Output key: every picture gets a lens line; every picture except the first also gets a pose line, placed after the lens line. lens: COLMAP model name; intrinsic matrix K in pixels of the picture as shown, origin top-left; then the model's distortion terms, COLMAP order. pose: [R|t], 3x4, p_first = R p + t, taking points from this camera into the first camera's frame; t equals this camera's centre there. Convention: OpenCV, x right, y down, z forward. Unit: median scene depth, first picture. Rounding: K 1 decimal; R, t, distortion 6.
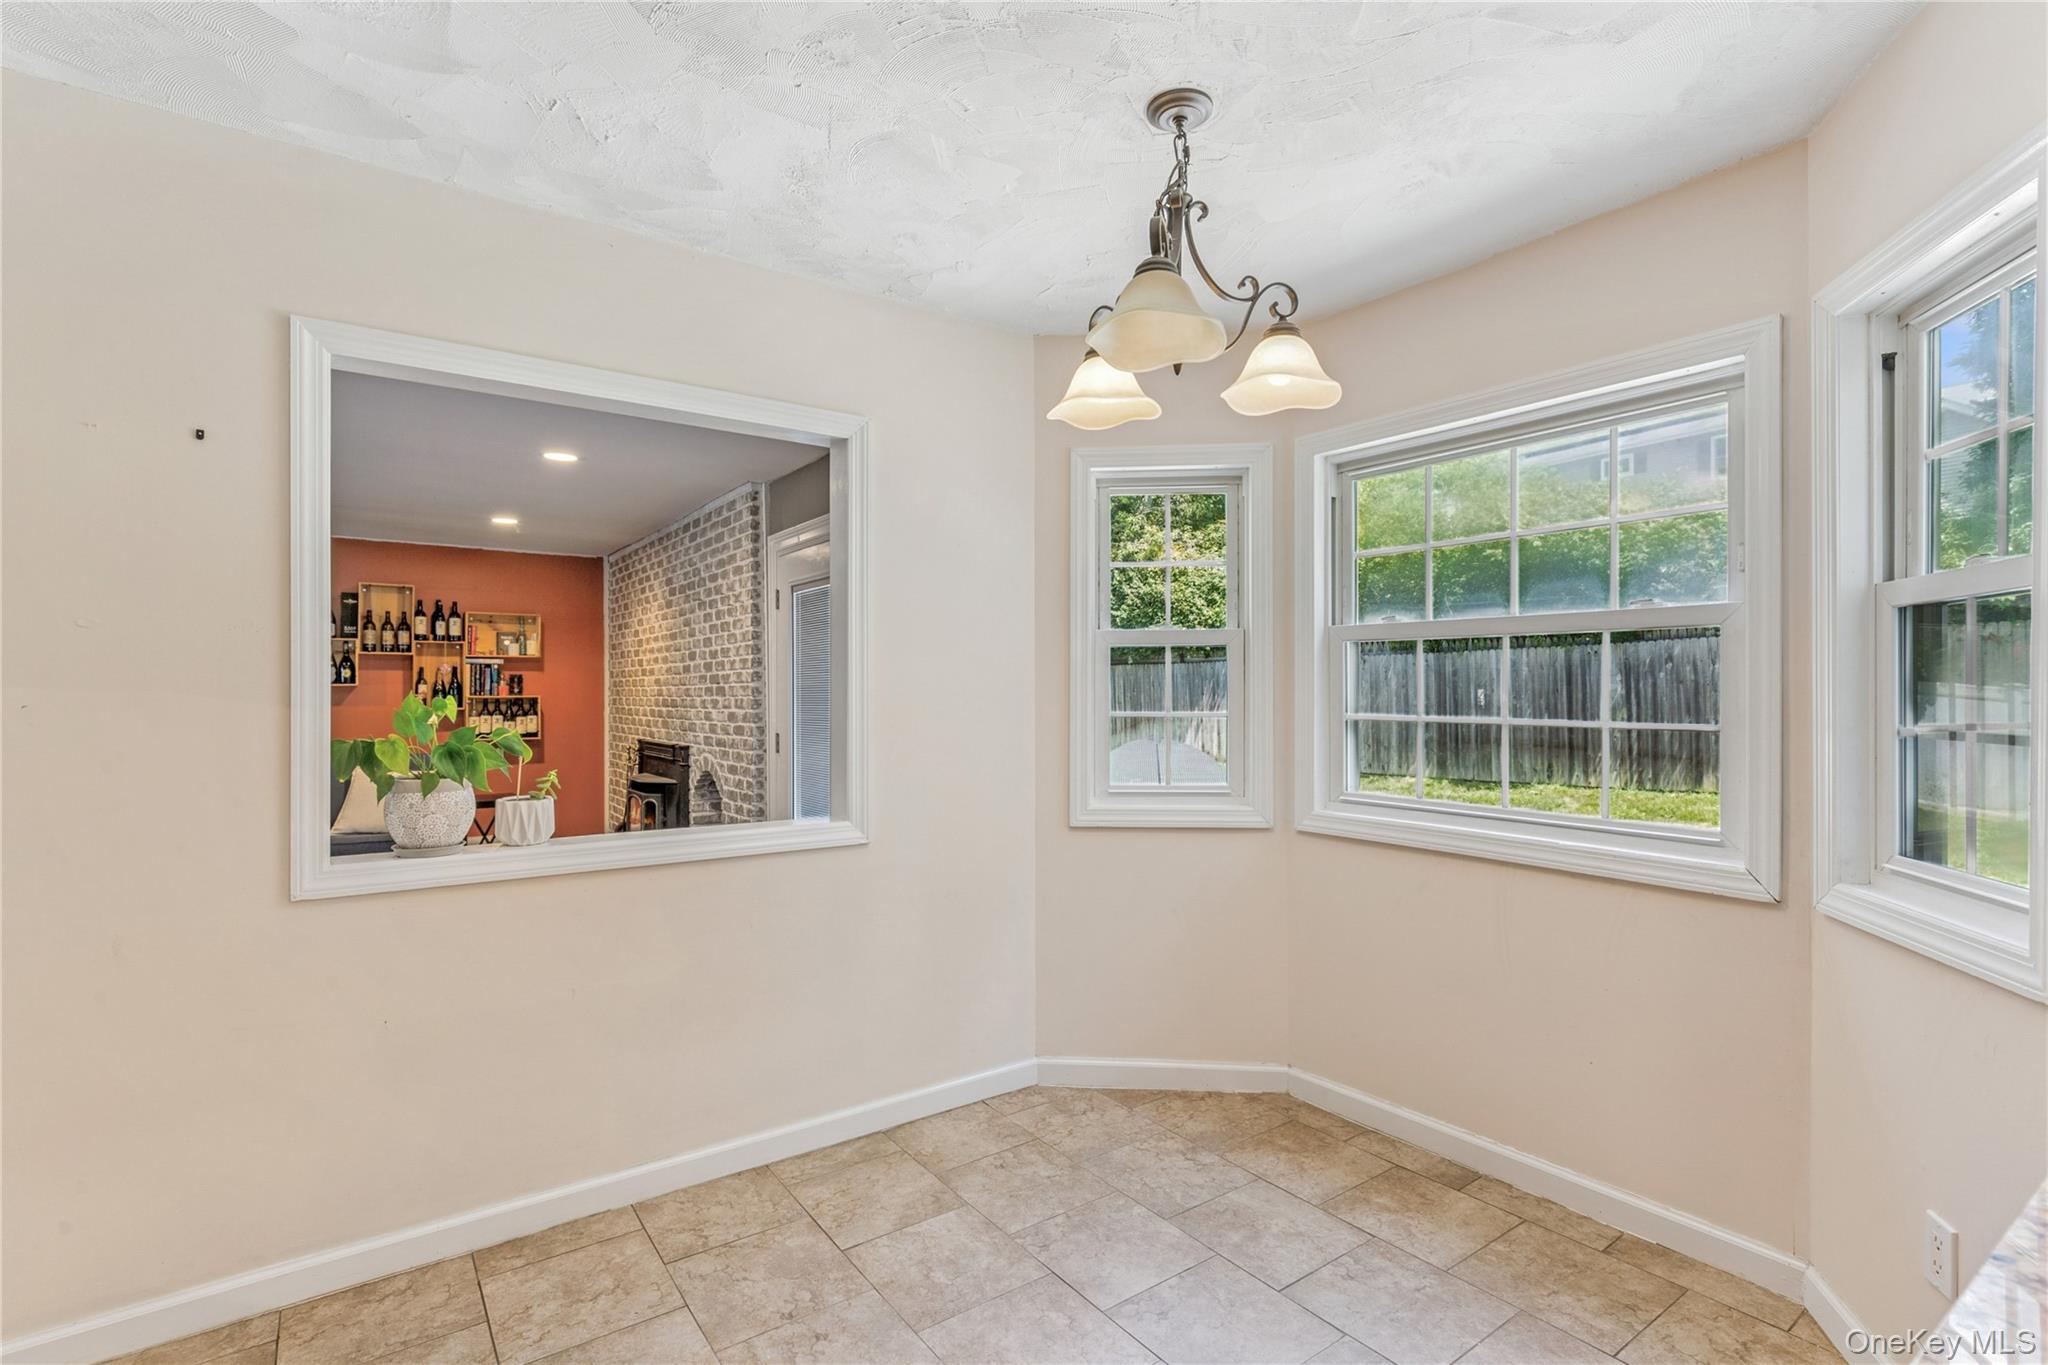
lens RADIAL K [[989.0, 0, 1023.5], [0, 989.0, 693.5], [0, 0, 1]] dist [-0.000784, 0.000270]
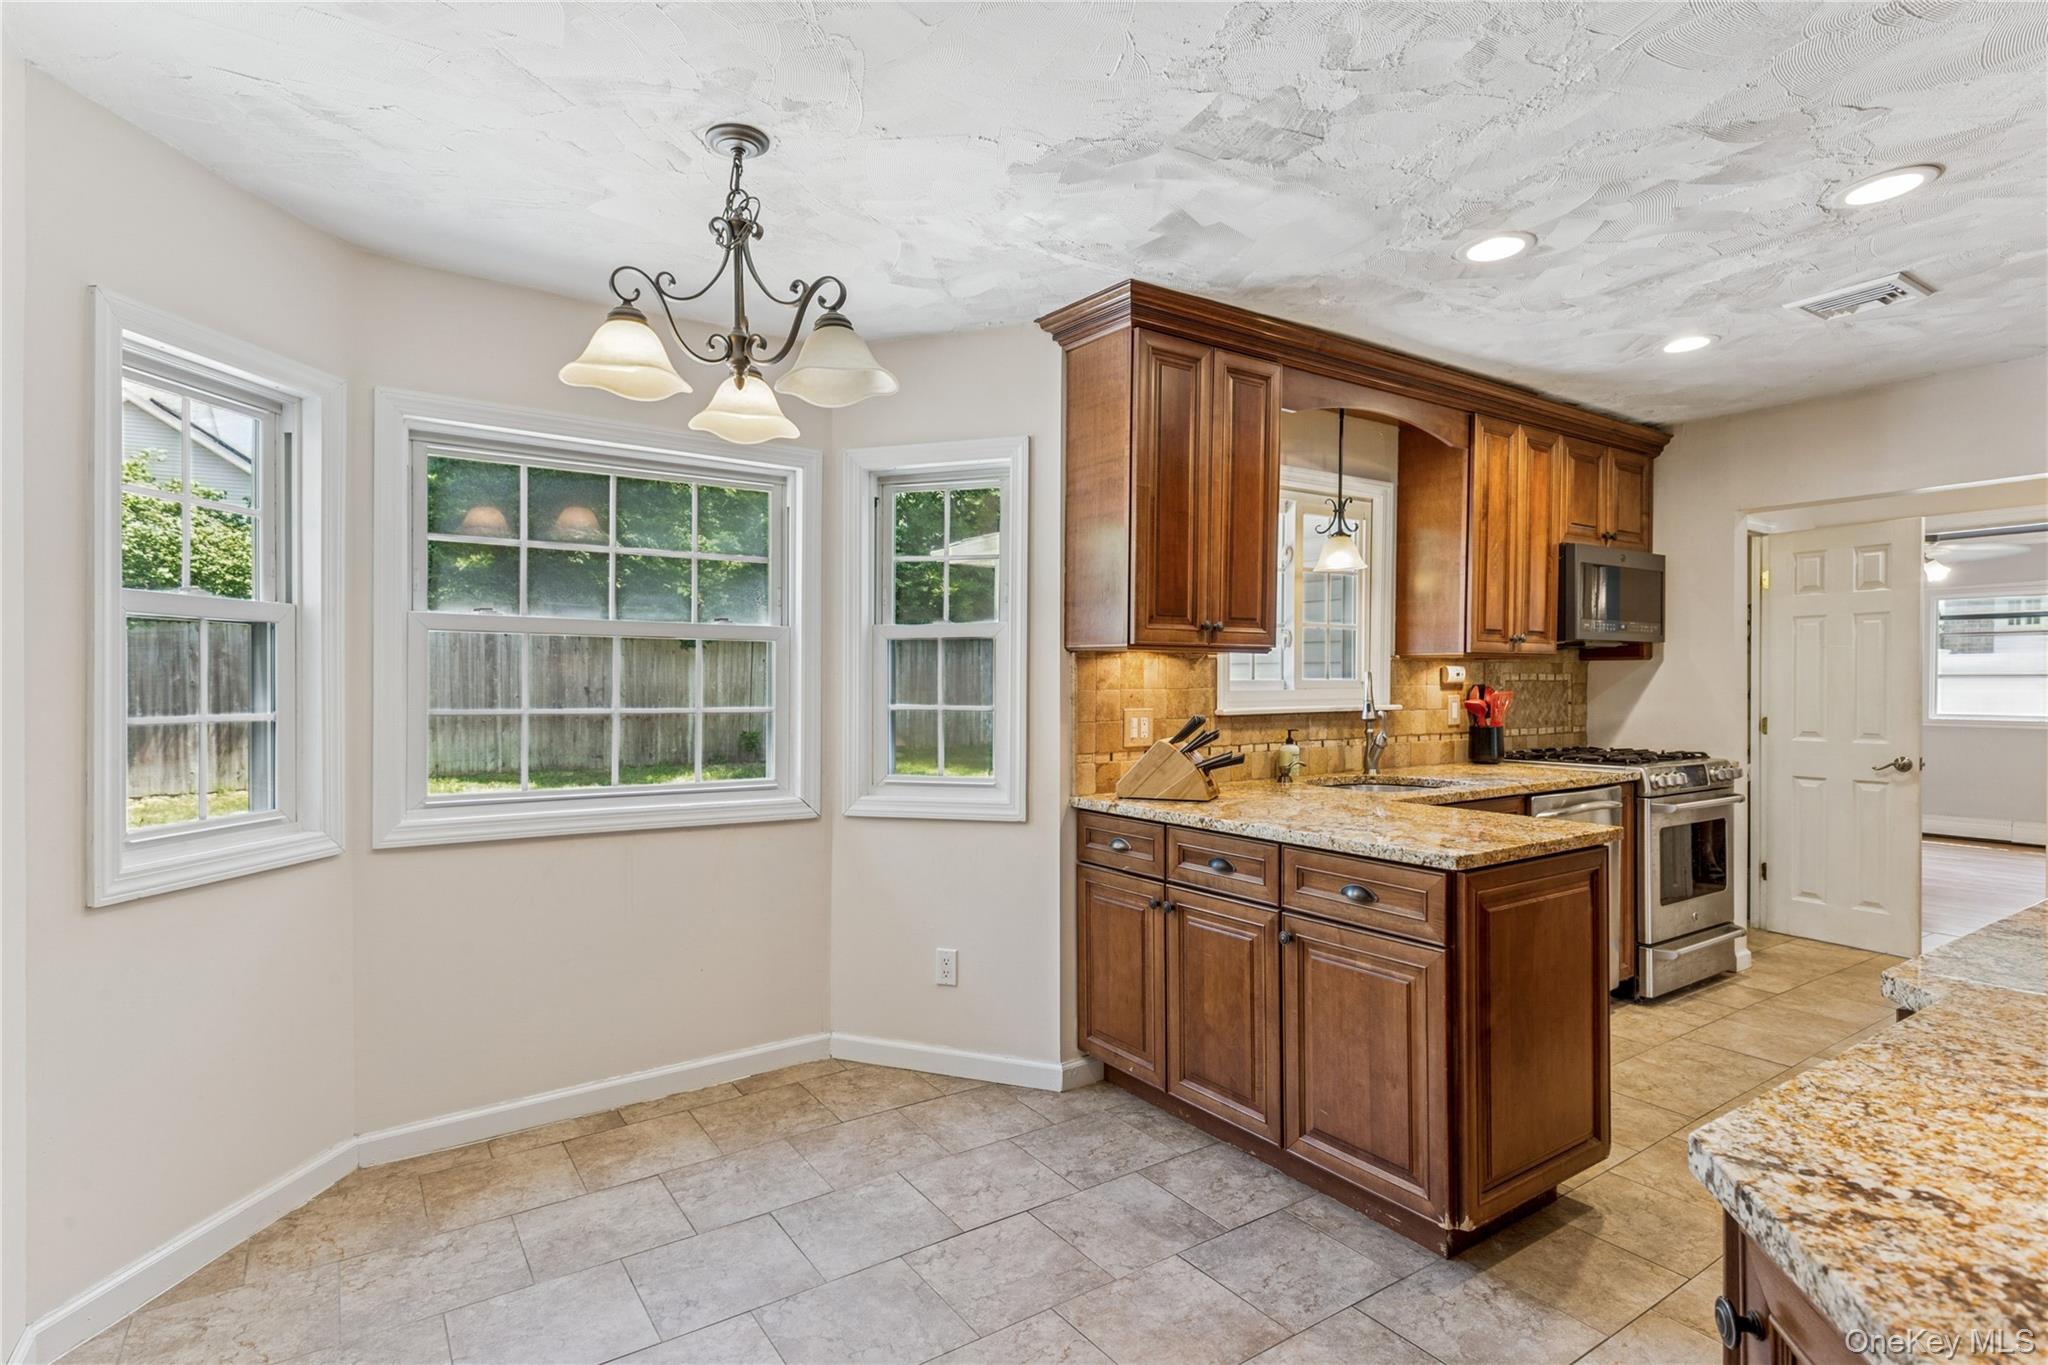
lens RADIAL K [[1036.4, 0, 1022.8], [0, 1036.4, 679.0], [0, 0, 1]] dist [0.002874, 0.000277]
pose [[0.003071, 0.007963, 0.999964, -0.764523], [0.006466, 0.999947, -0.007983, 0.002598], [-0.999974, 0.006490, 0.003019, 0.544155]]
